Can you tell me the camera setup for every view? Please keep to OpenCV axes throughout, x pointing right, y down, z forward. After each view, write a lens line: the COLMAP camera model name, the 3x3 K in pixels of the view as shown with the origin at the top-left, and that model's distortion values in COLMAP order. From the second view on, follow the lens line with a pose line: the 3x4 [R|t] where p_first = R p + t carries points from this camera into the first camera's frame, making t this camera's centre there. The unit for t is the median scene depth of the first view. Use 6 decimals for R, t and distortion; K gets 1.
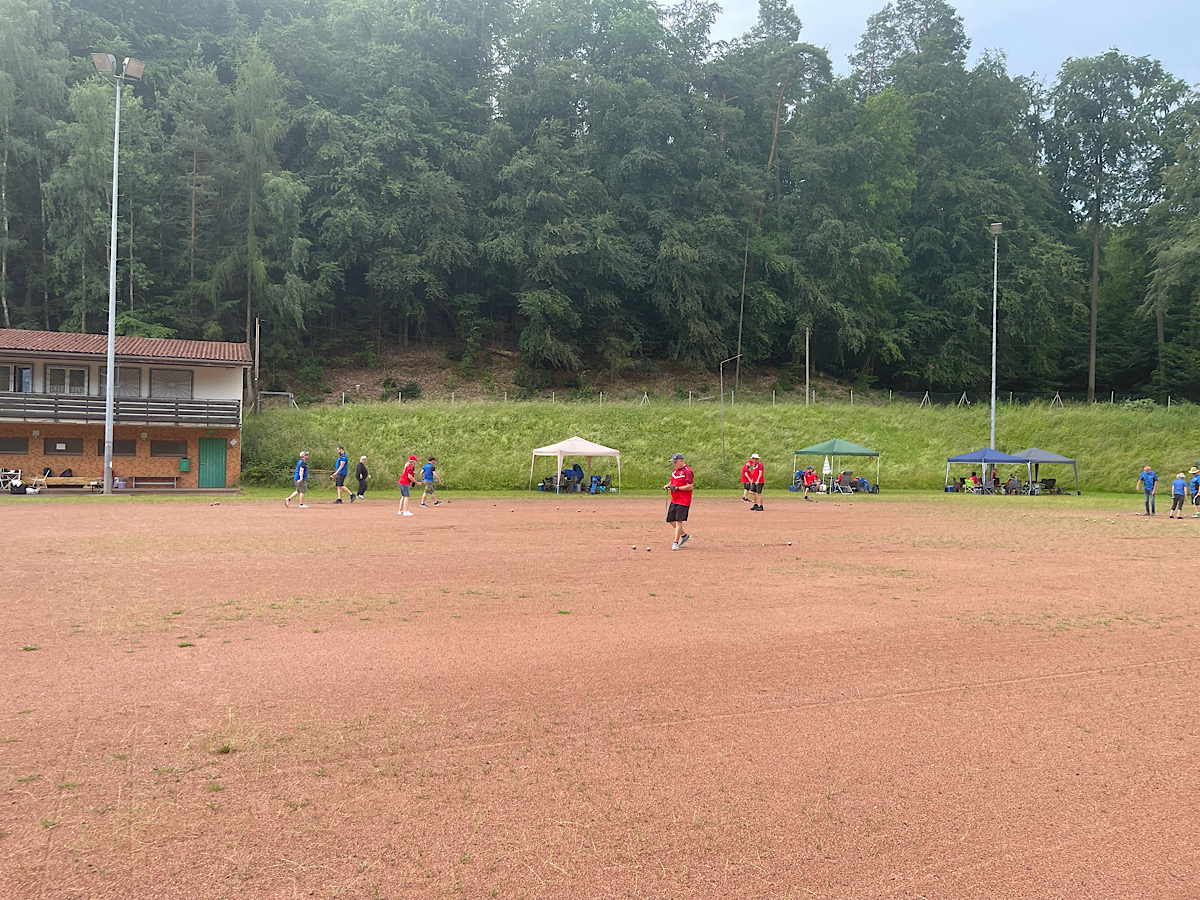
lens RADIAL K [[909.5, 0, 595.5], [0, 909.5, 441.0], [0, 0, 1]] dist [0.074538, -0.087753]
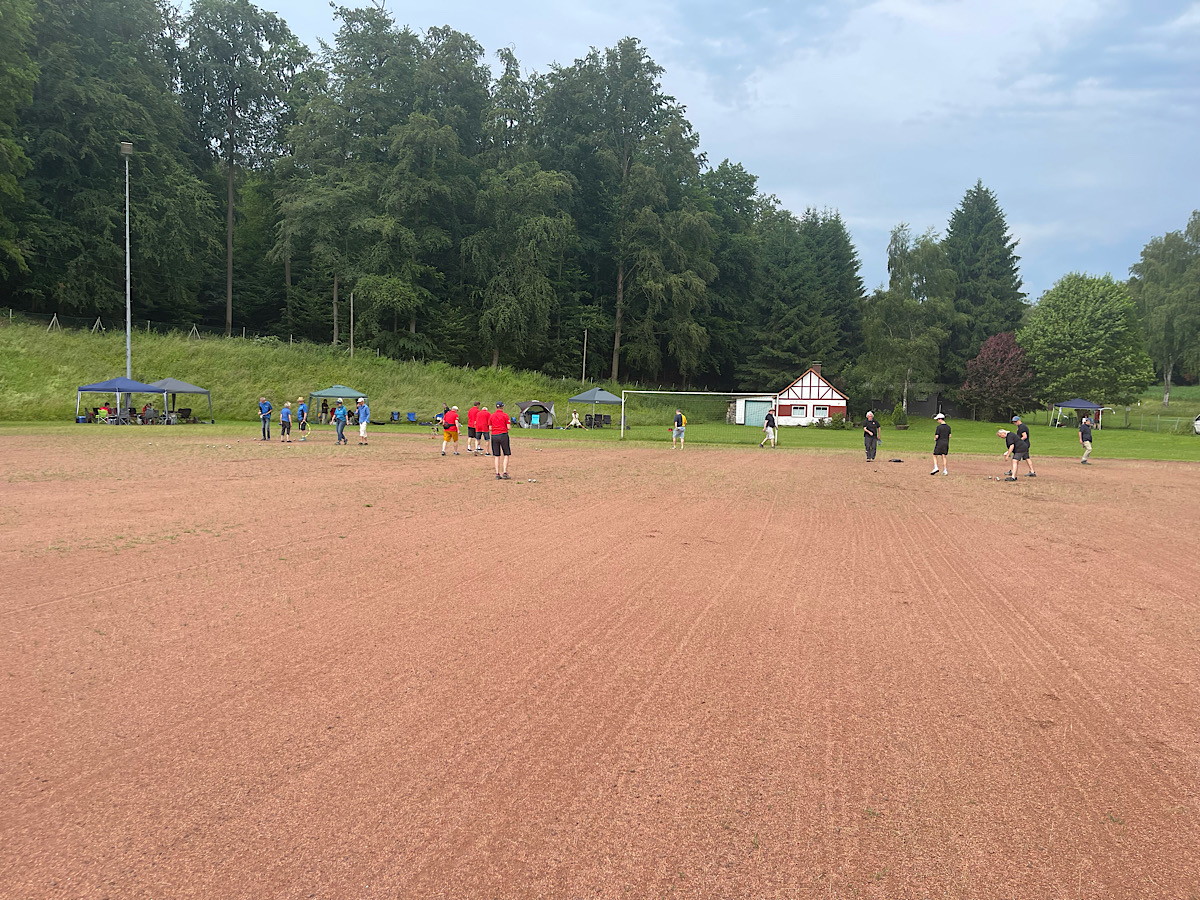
lens RADIAL K [[909.5, 0, 592.1], [0, 909.5, 449.1], [0, 0, 1]] dist [0.074538, -0.087753]
pose [[0.651320, -0.038133, 0.757844, 0.007603], [-0.025891, 0.997038, 0.072420, 0.000008], [-0.758361, -0.066790, 0.648404, -0.012109]]
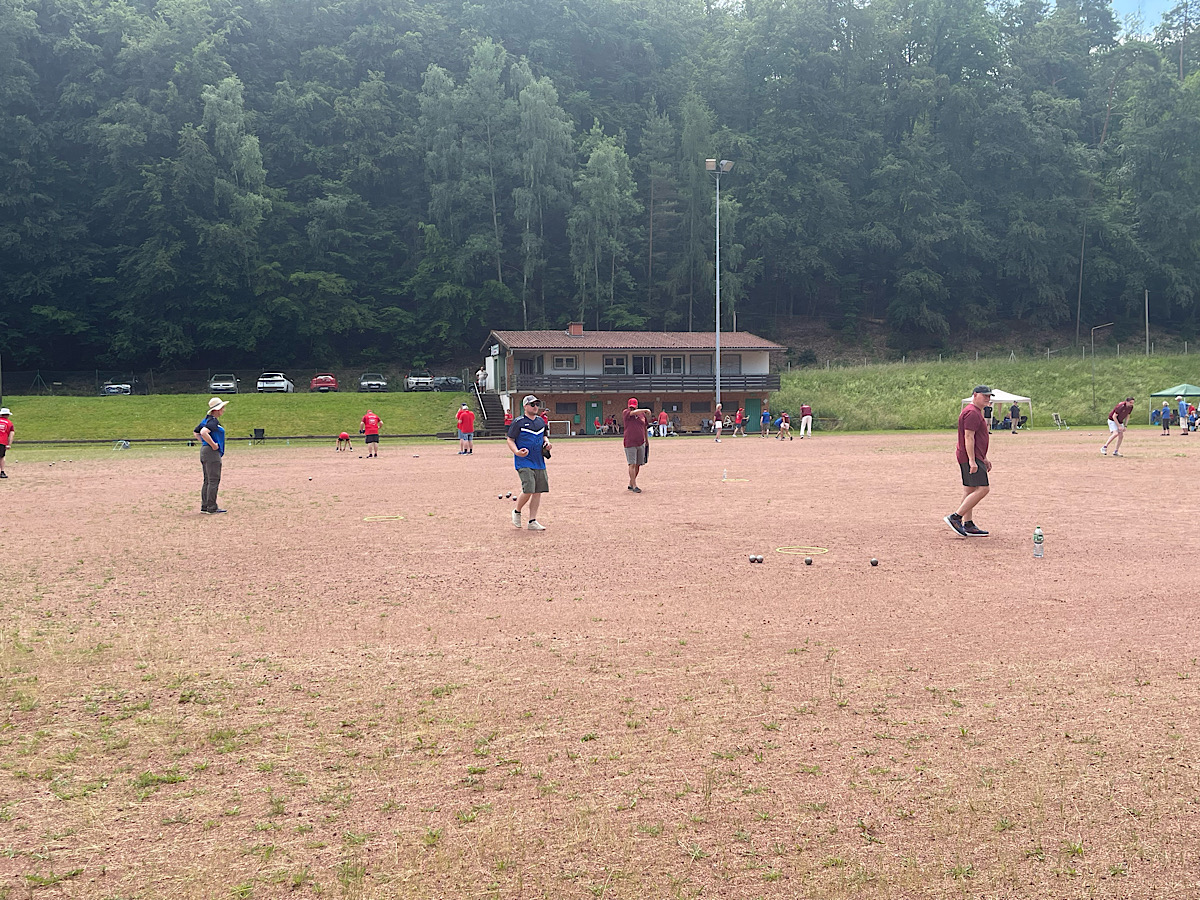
lens RADIAL K [[1167.2, 0, 602.0], [0, 1167.2, 445.2], [0, 0, 1]] dist [0.040205, 0.000000]
pose [[0.991613, -0.027302, -0.126328, -0.285121], [0.032887, 0.998562, 0.042335, -0.011062], [0.124991, -0.046135, 0.991085, -0.620551]]
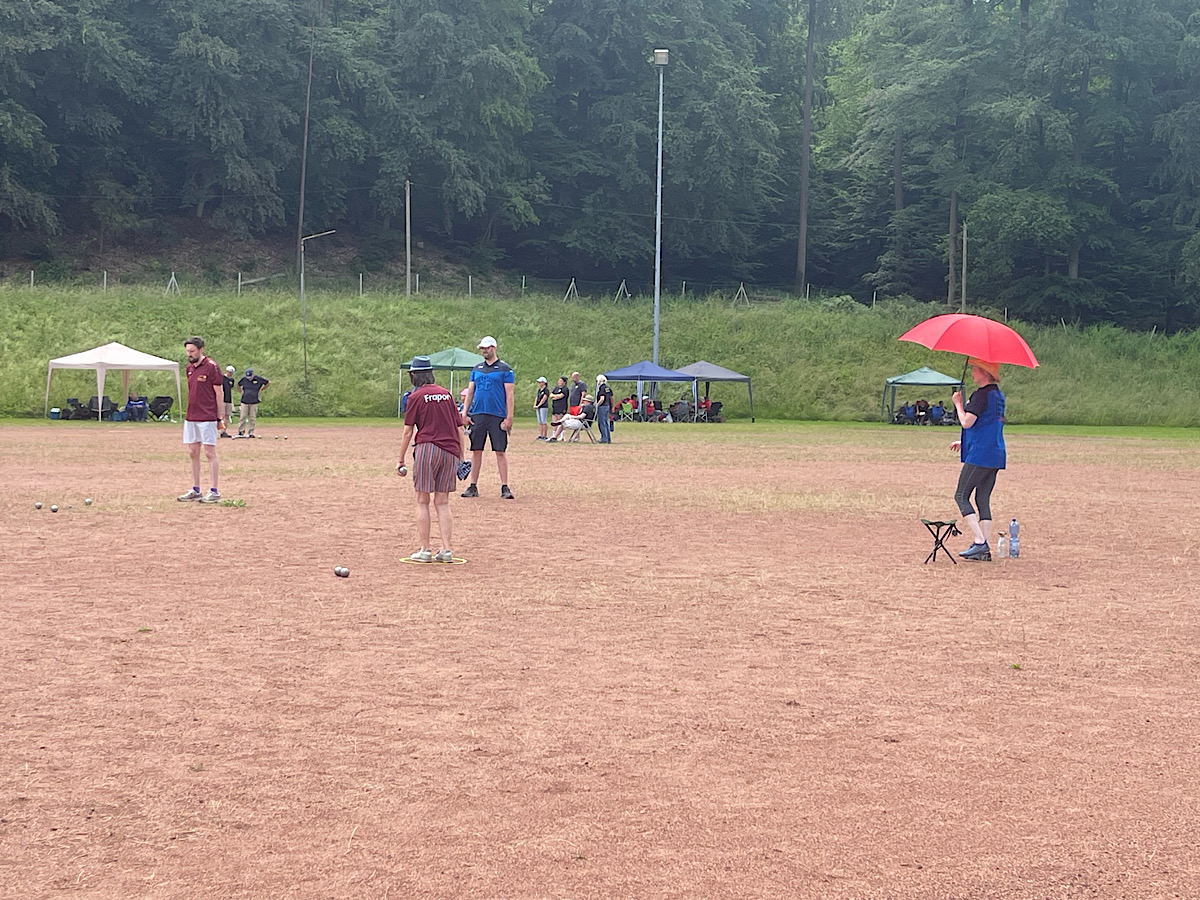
lens RADIAL K [[2019.8, 0, 629.6], [0, 2019.8, 446.1], [0, 0, 1]] dist [0.090263, 0.000000]
pose [[0.929605, -0.011882, 0.368365, -0.171161], [-0.007196, 0.998704, 0.050375, -0.005201], [-0.368487, -0.049480, 0.928315, -0.464656]]
